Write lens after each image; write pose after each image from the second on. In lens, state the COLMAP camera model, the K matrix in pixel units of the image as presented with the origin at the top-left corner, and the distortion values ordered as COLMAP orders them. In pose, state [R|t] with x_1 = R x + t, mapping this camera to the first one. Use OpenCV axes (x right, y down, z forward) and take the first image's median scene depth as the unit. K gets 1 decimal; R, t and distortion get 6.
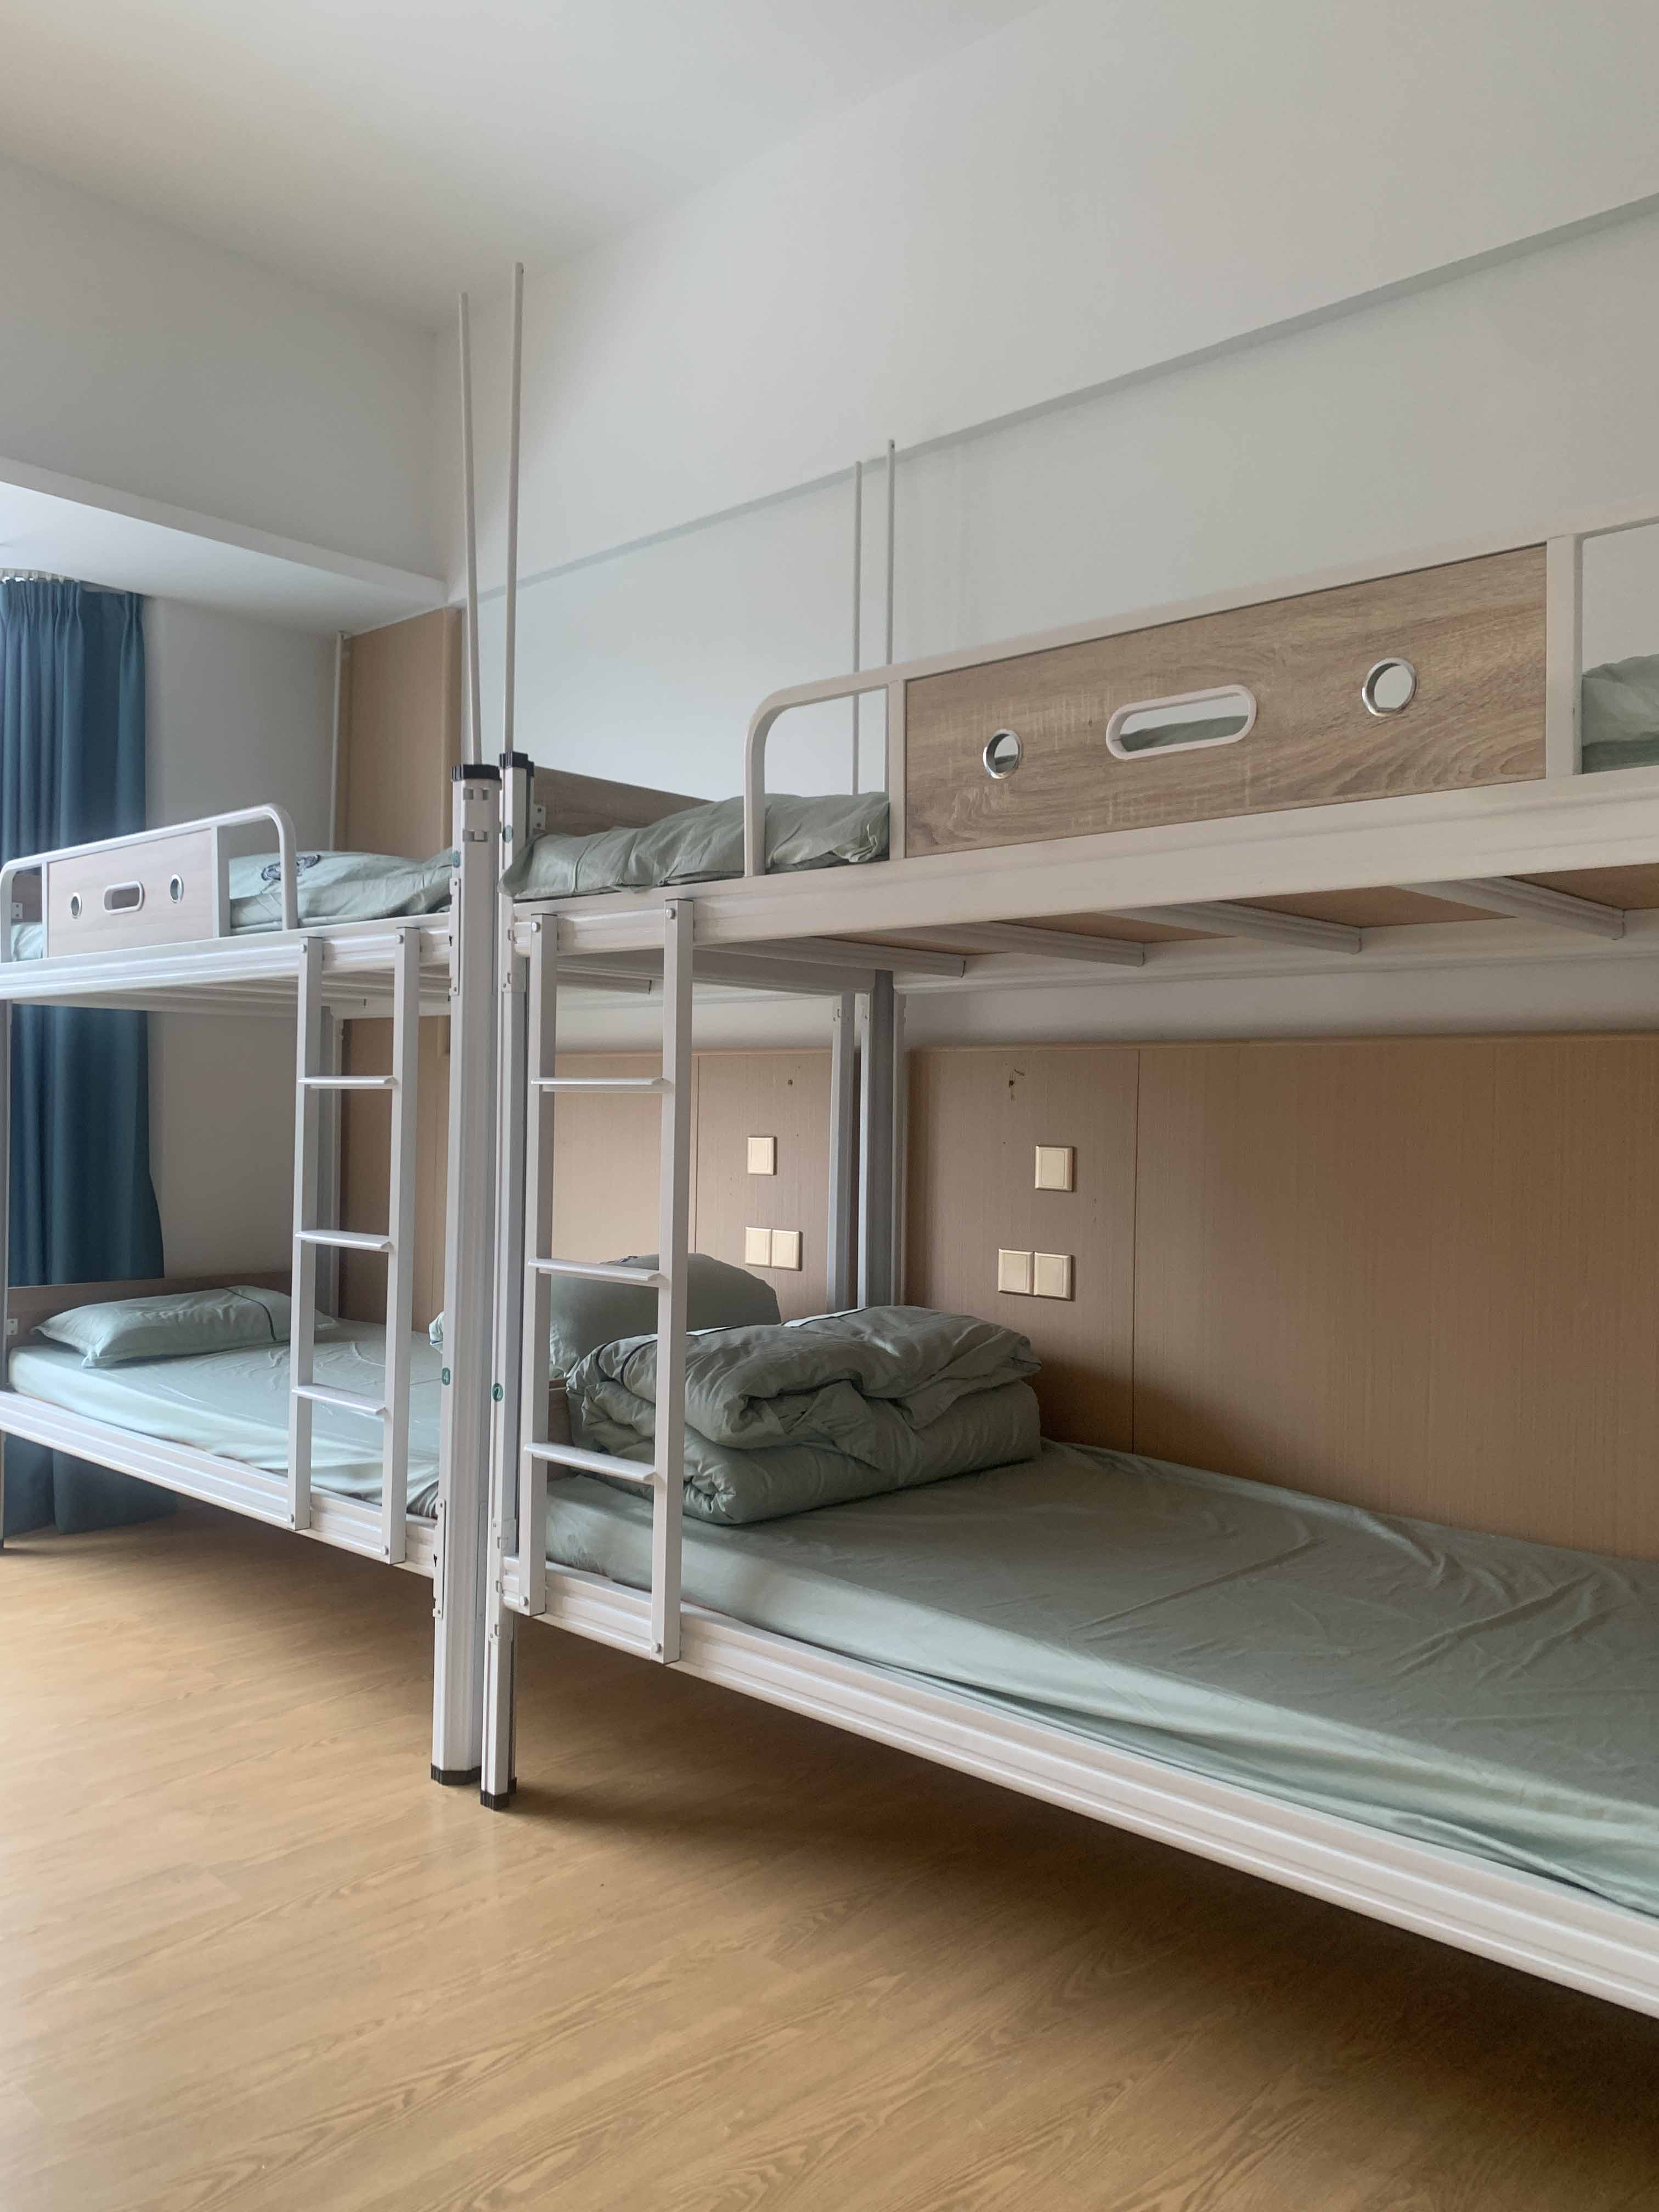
lens RADIAL K [[1671.4, 0, 829.5], [0, 1671.4, 1106.0], [0, 0, 1]] dist [0.095914, -0.102453]
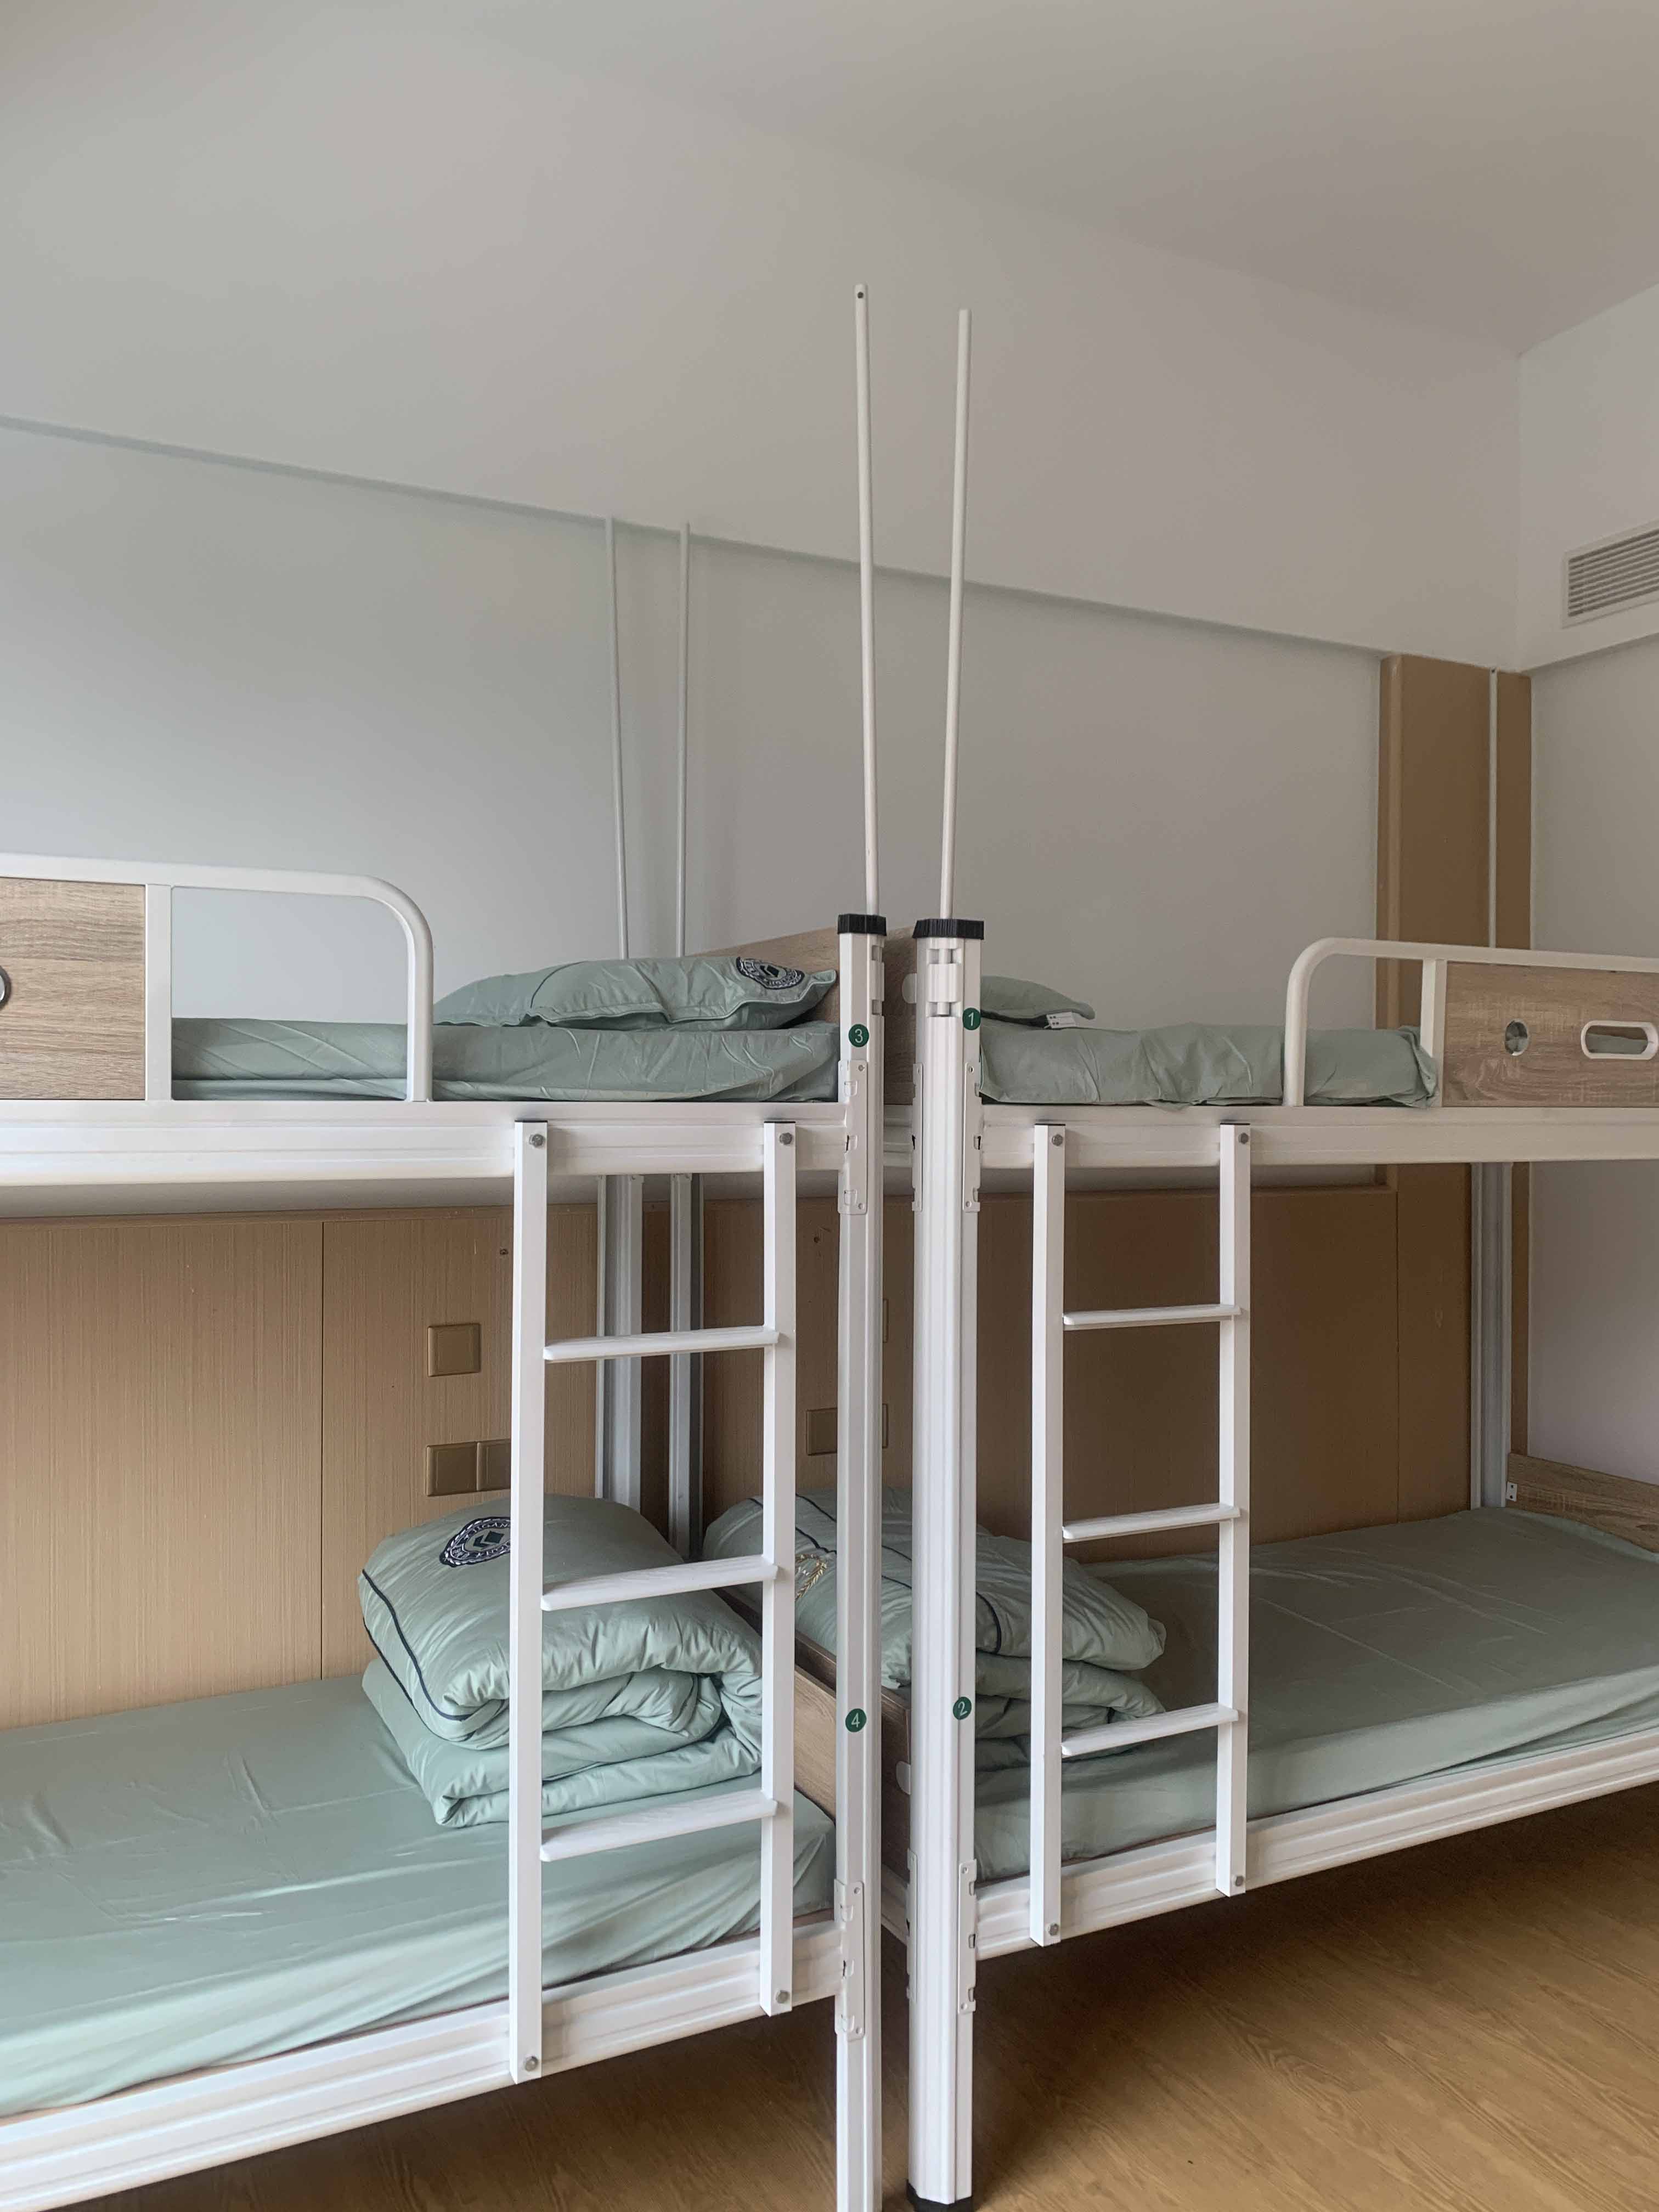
lens RADIAL K [[1671.4, 0, 829.5], [0, 1671.4, 1106.0], [0, 0, 1]] dist [0.095914, -0.102453]
pose [[0.338011, -0.018487, 0.940961, -1.275946], [-0.003244, 0.999778, 0.020808, -0.175897], [-0.941137, -0.010086, 0.337876, 1.023226]]
